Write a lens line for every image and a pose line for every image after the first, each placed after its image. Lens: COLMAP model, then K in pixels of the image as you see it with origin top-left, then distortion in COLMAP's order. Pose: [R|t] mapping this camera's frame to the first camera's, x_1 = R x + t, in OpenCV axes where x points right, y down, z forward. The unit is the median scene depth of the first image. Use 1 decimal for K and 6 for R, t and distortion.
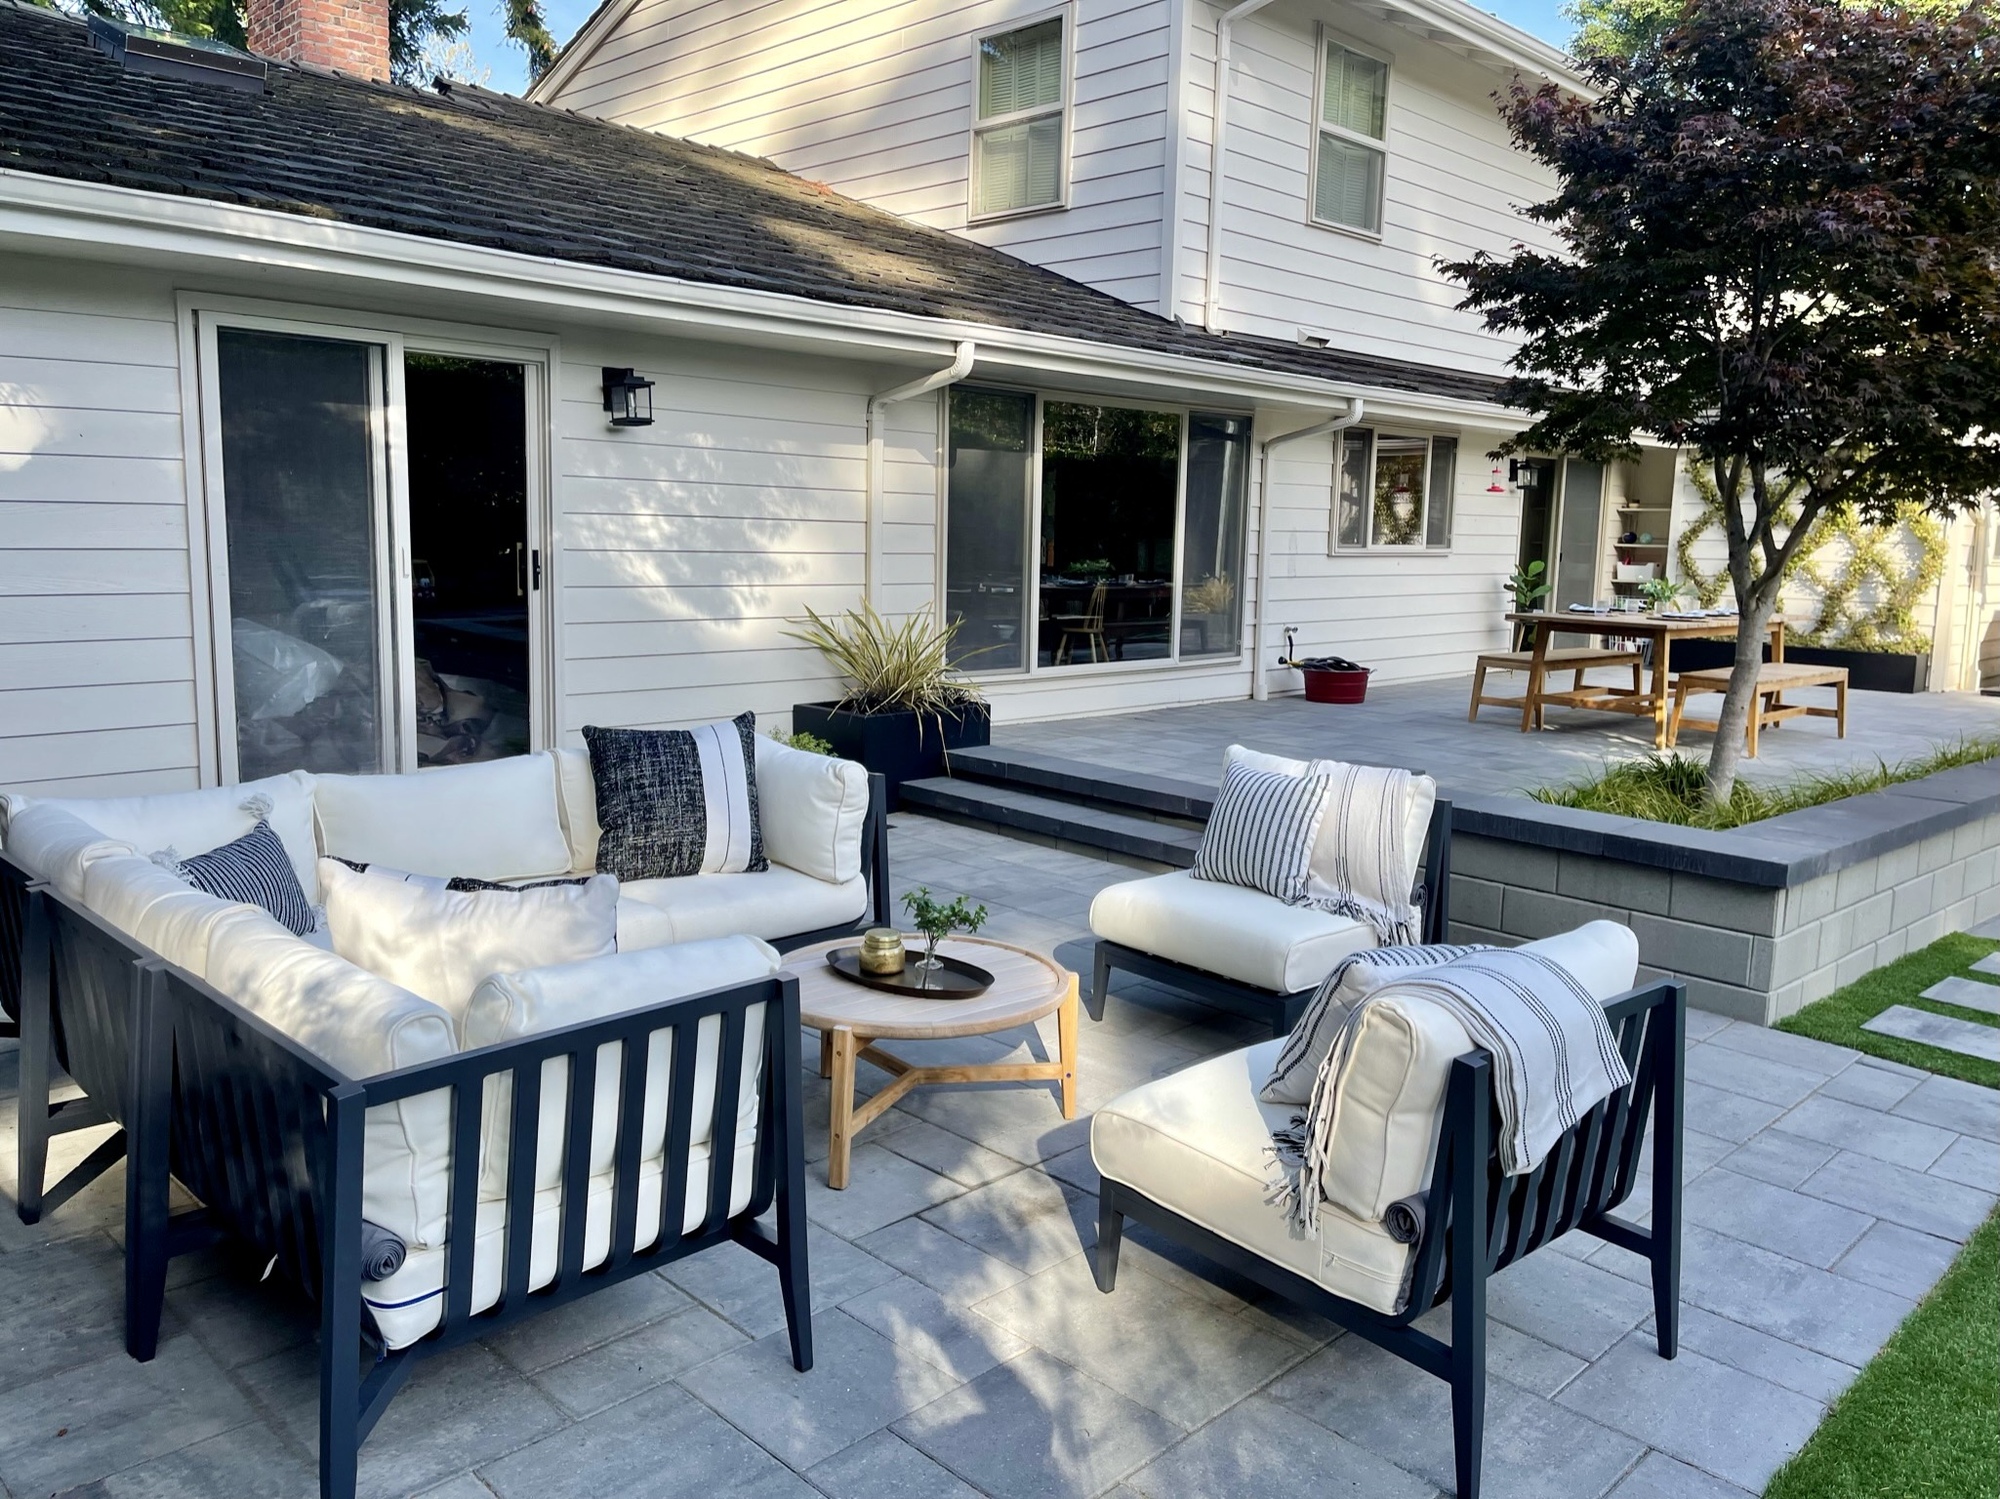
lens RADIAL K [[1514.6, 0, 1017.6], [0, 1514.6, 741.7], [0, 0, 1]] dist [0.093809, -0.131287]
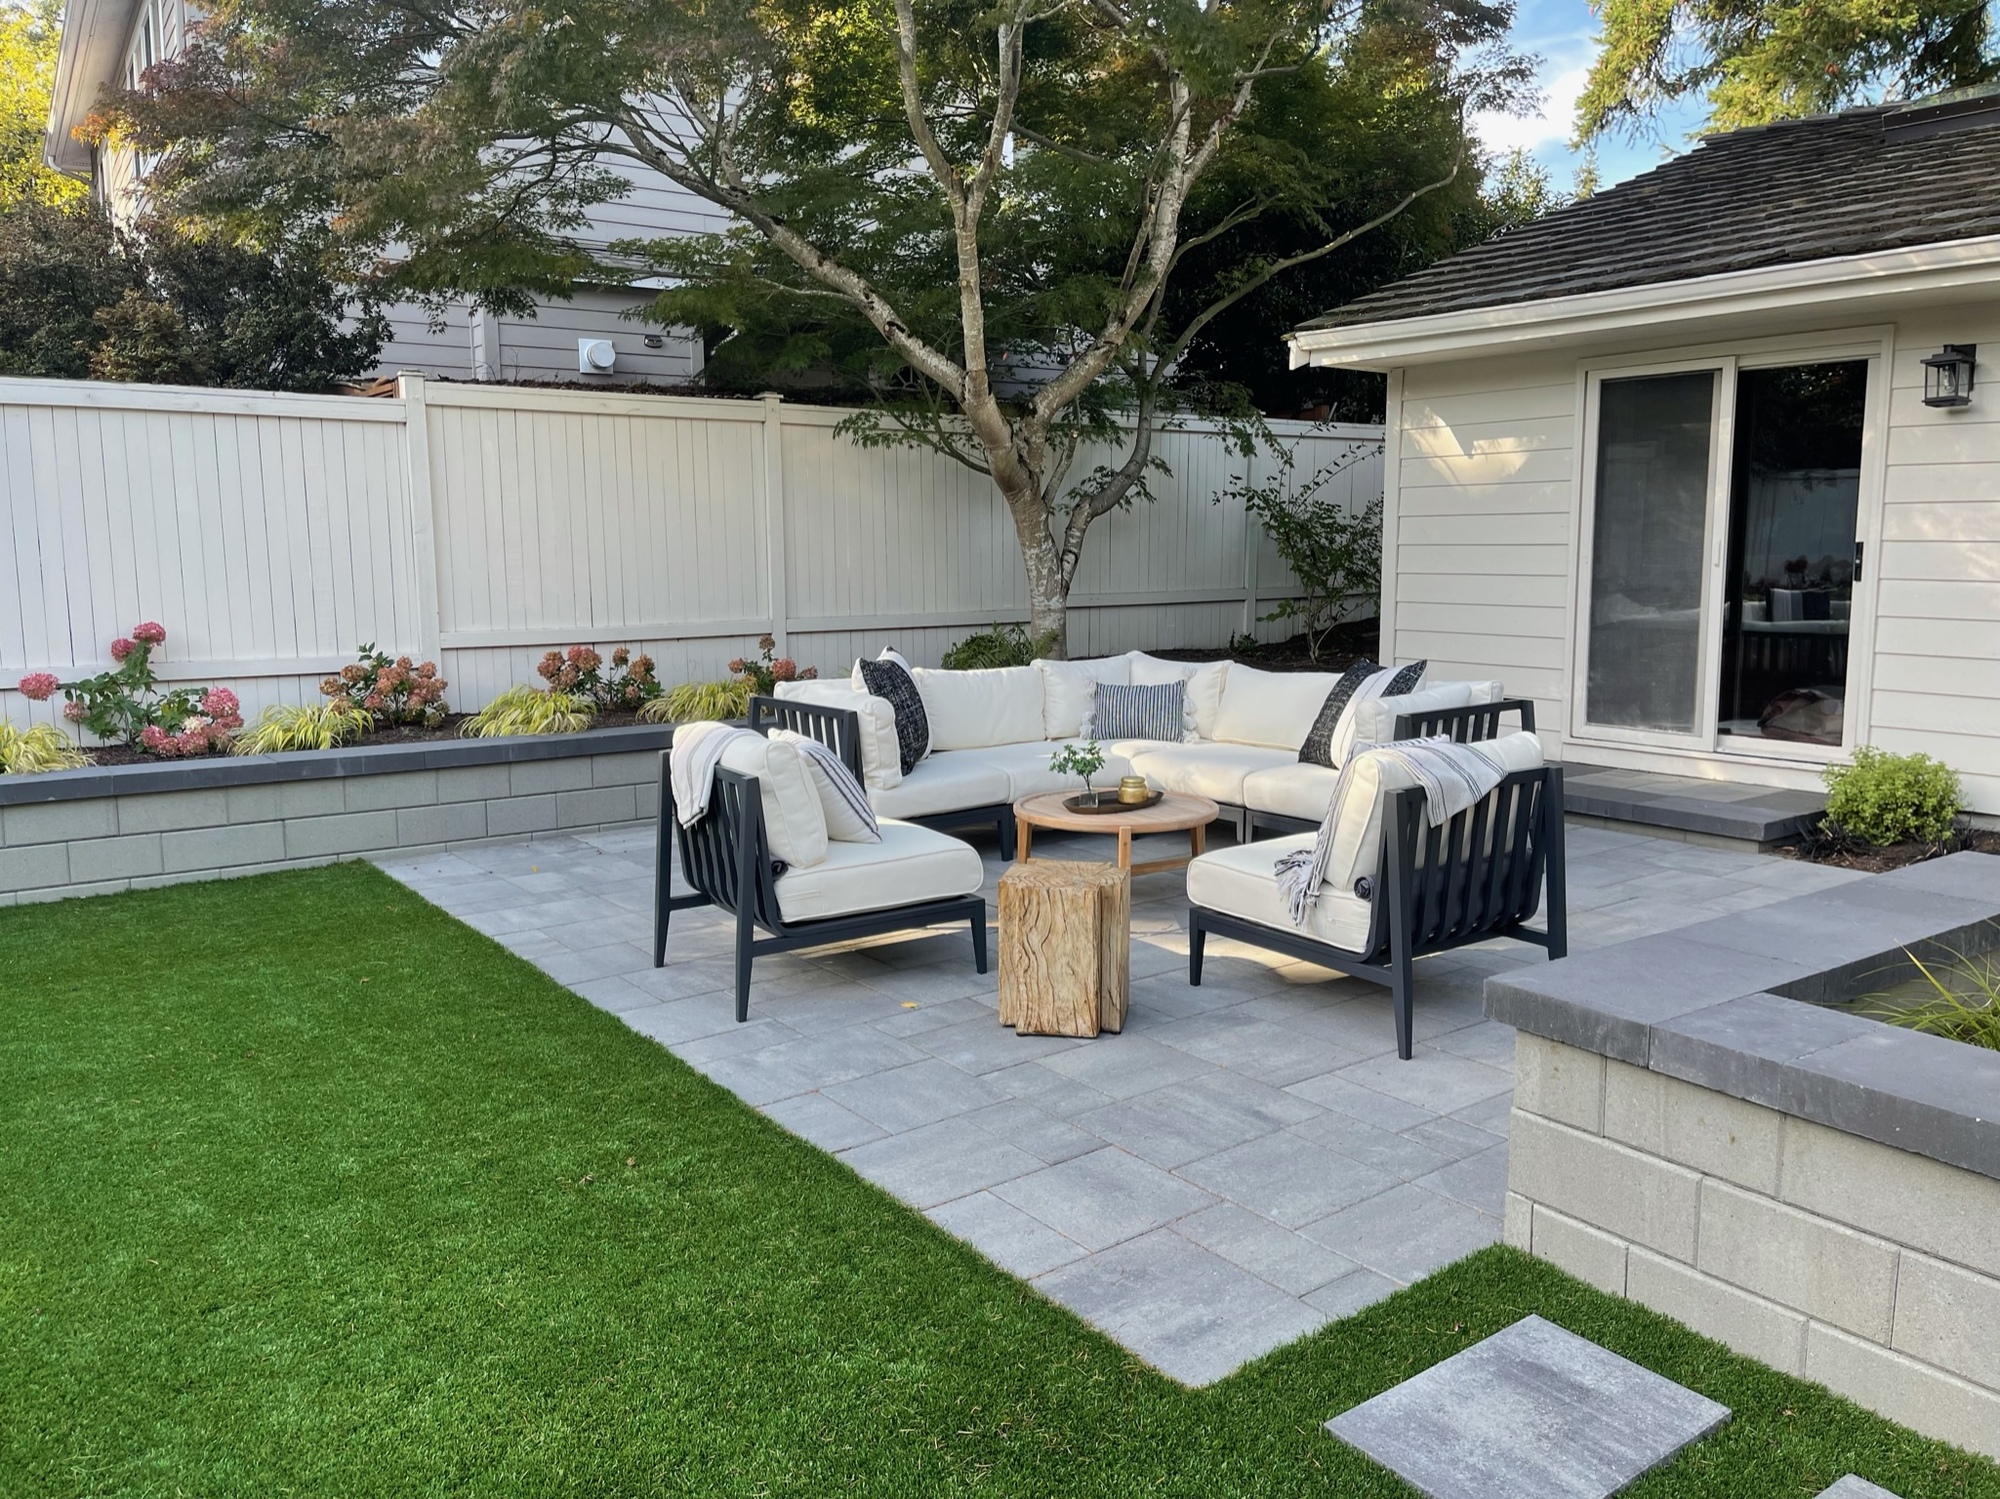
lens RADIAL K [[1514.6, 0, 1017.6], [0, 1514.6, 741.7], [0, 0, 1]] dist [0.093809, -0.131287]
pose [[-0.152677, 0.110266, -0.982106, 0.934962], [-0.133886, 0.982287, 0.131100, -0.061661], [0.979165, 0.151506, -0.135209, 0.719581]]
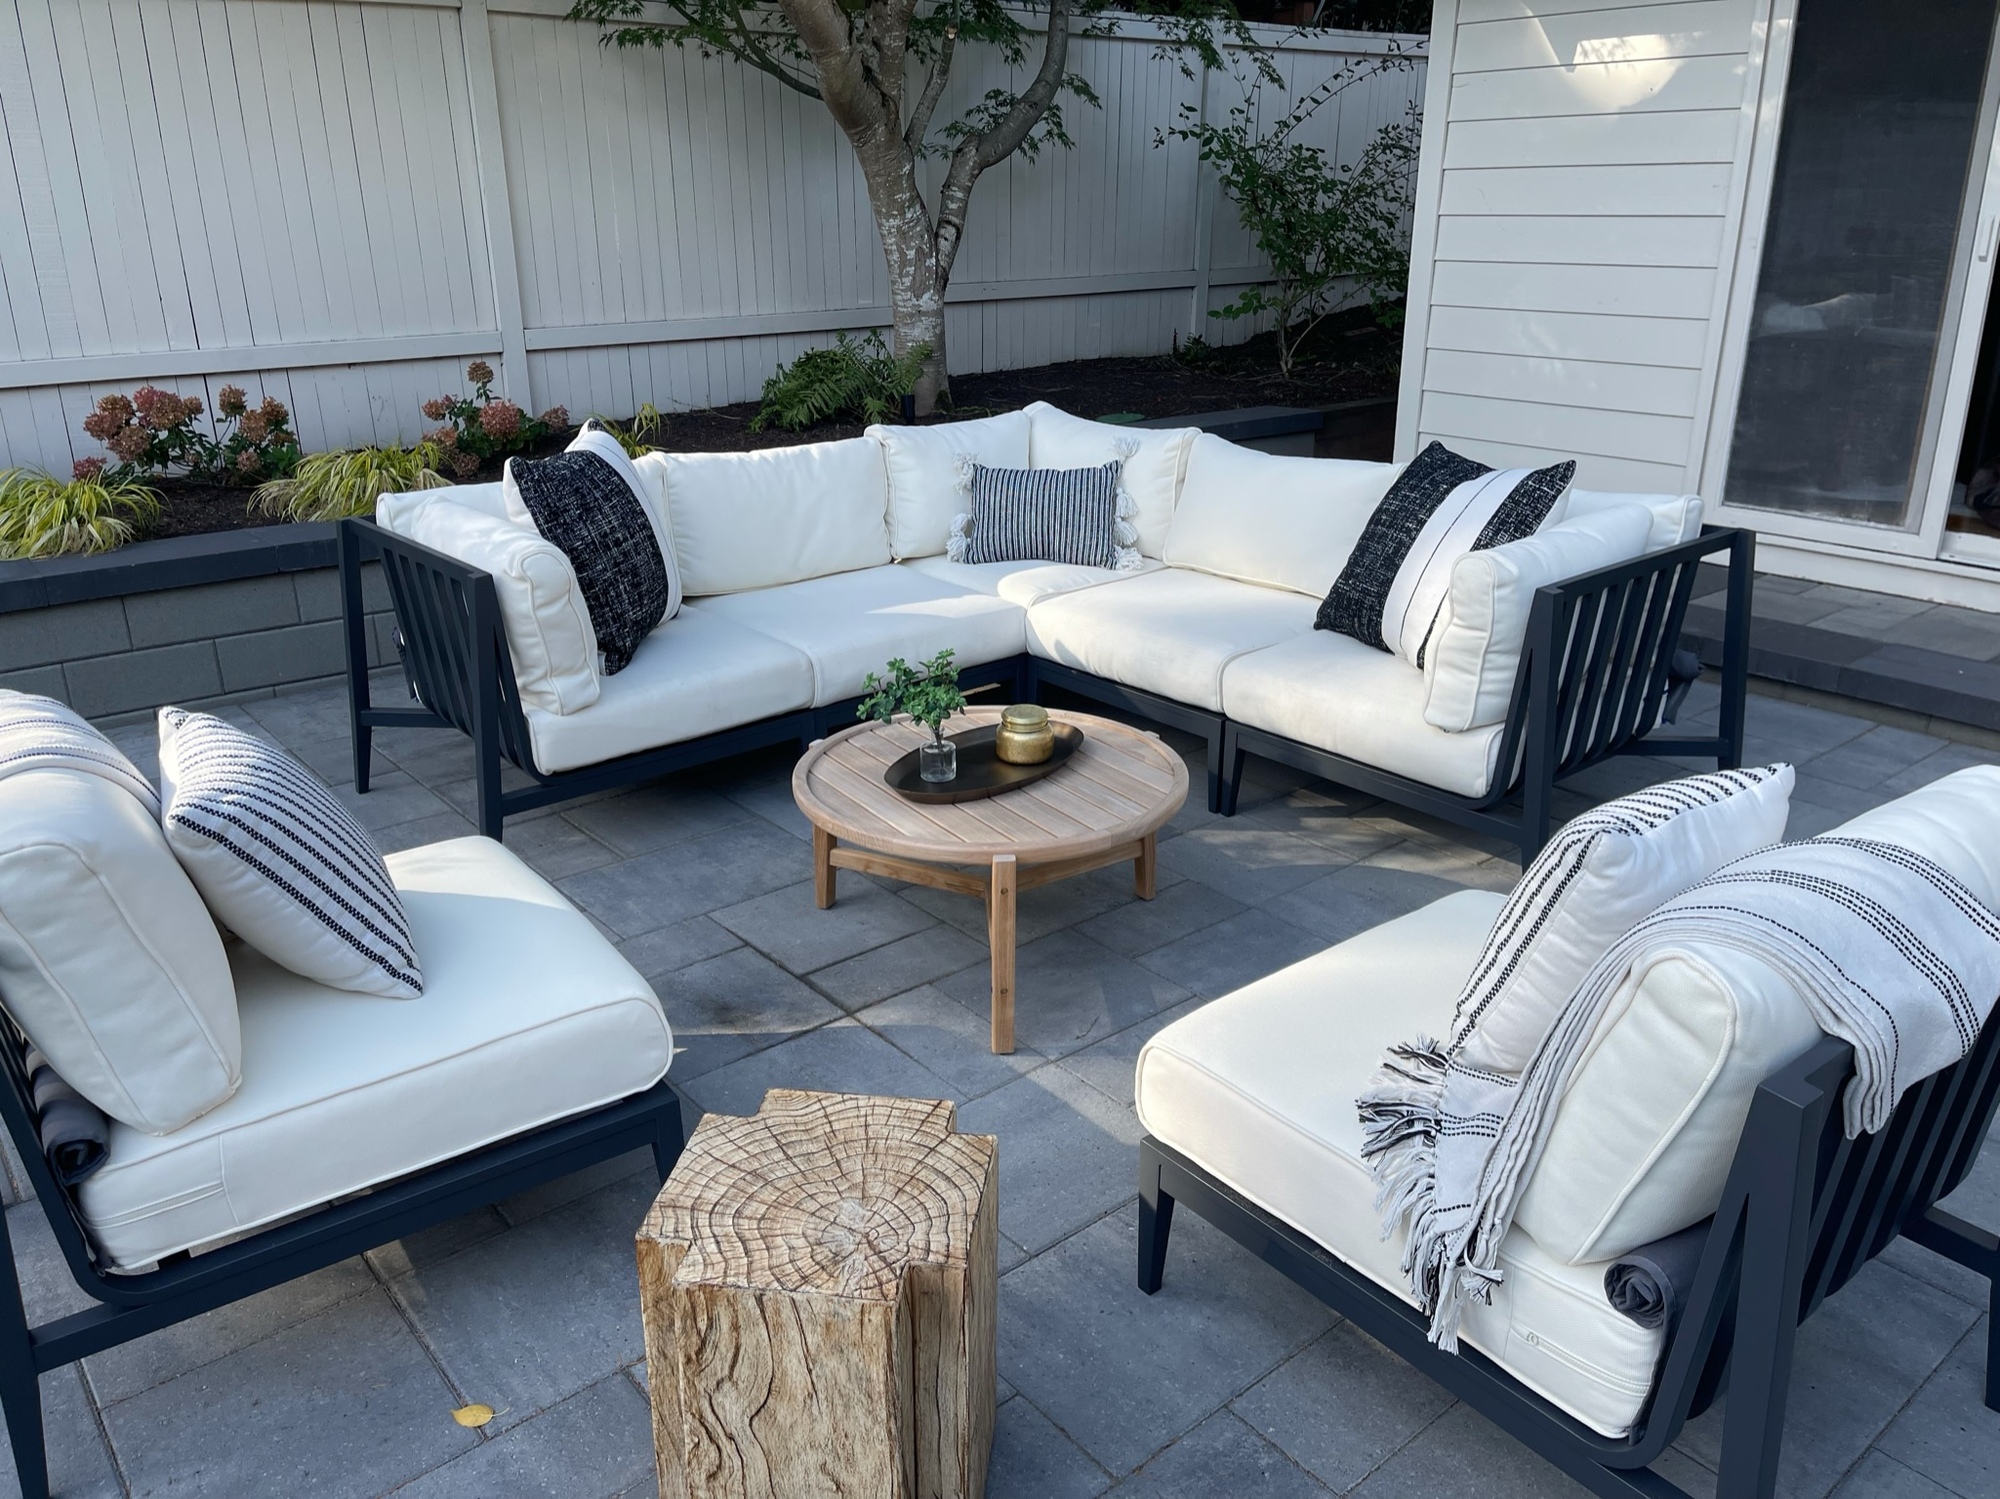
lens RADIAL K [[1534.9, 0, 1007.8], [0, 1534.9, 753.7], [0, 0, 1]] dist [0.053934, -0.061828]
pose [[-0.105314, 0.322802, -0.940589, 0.443193], [-0.133991, 0.932617, 0.335069, -0.079392], [0.985371, 0.161318, -0.054965, 0.687991]]
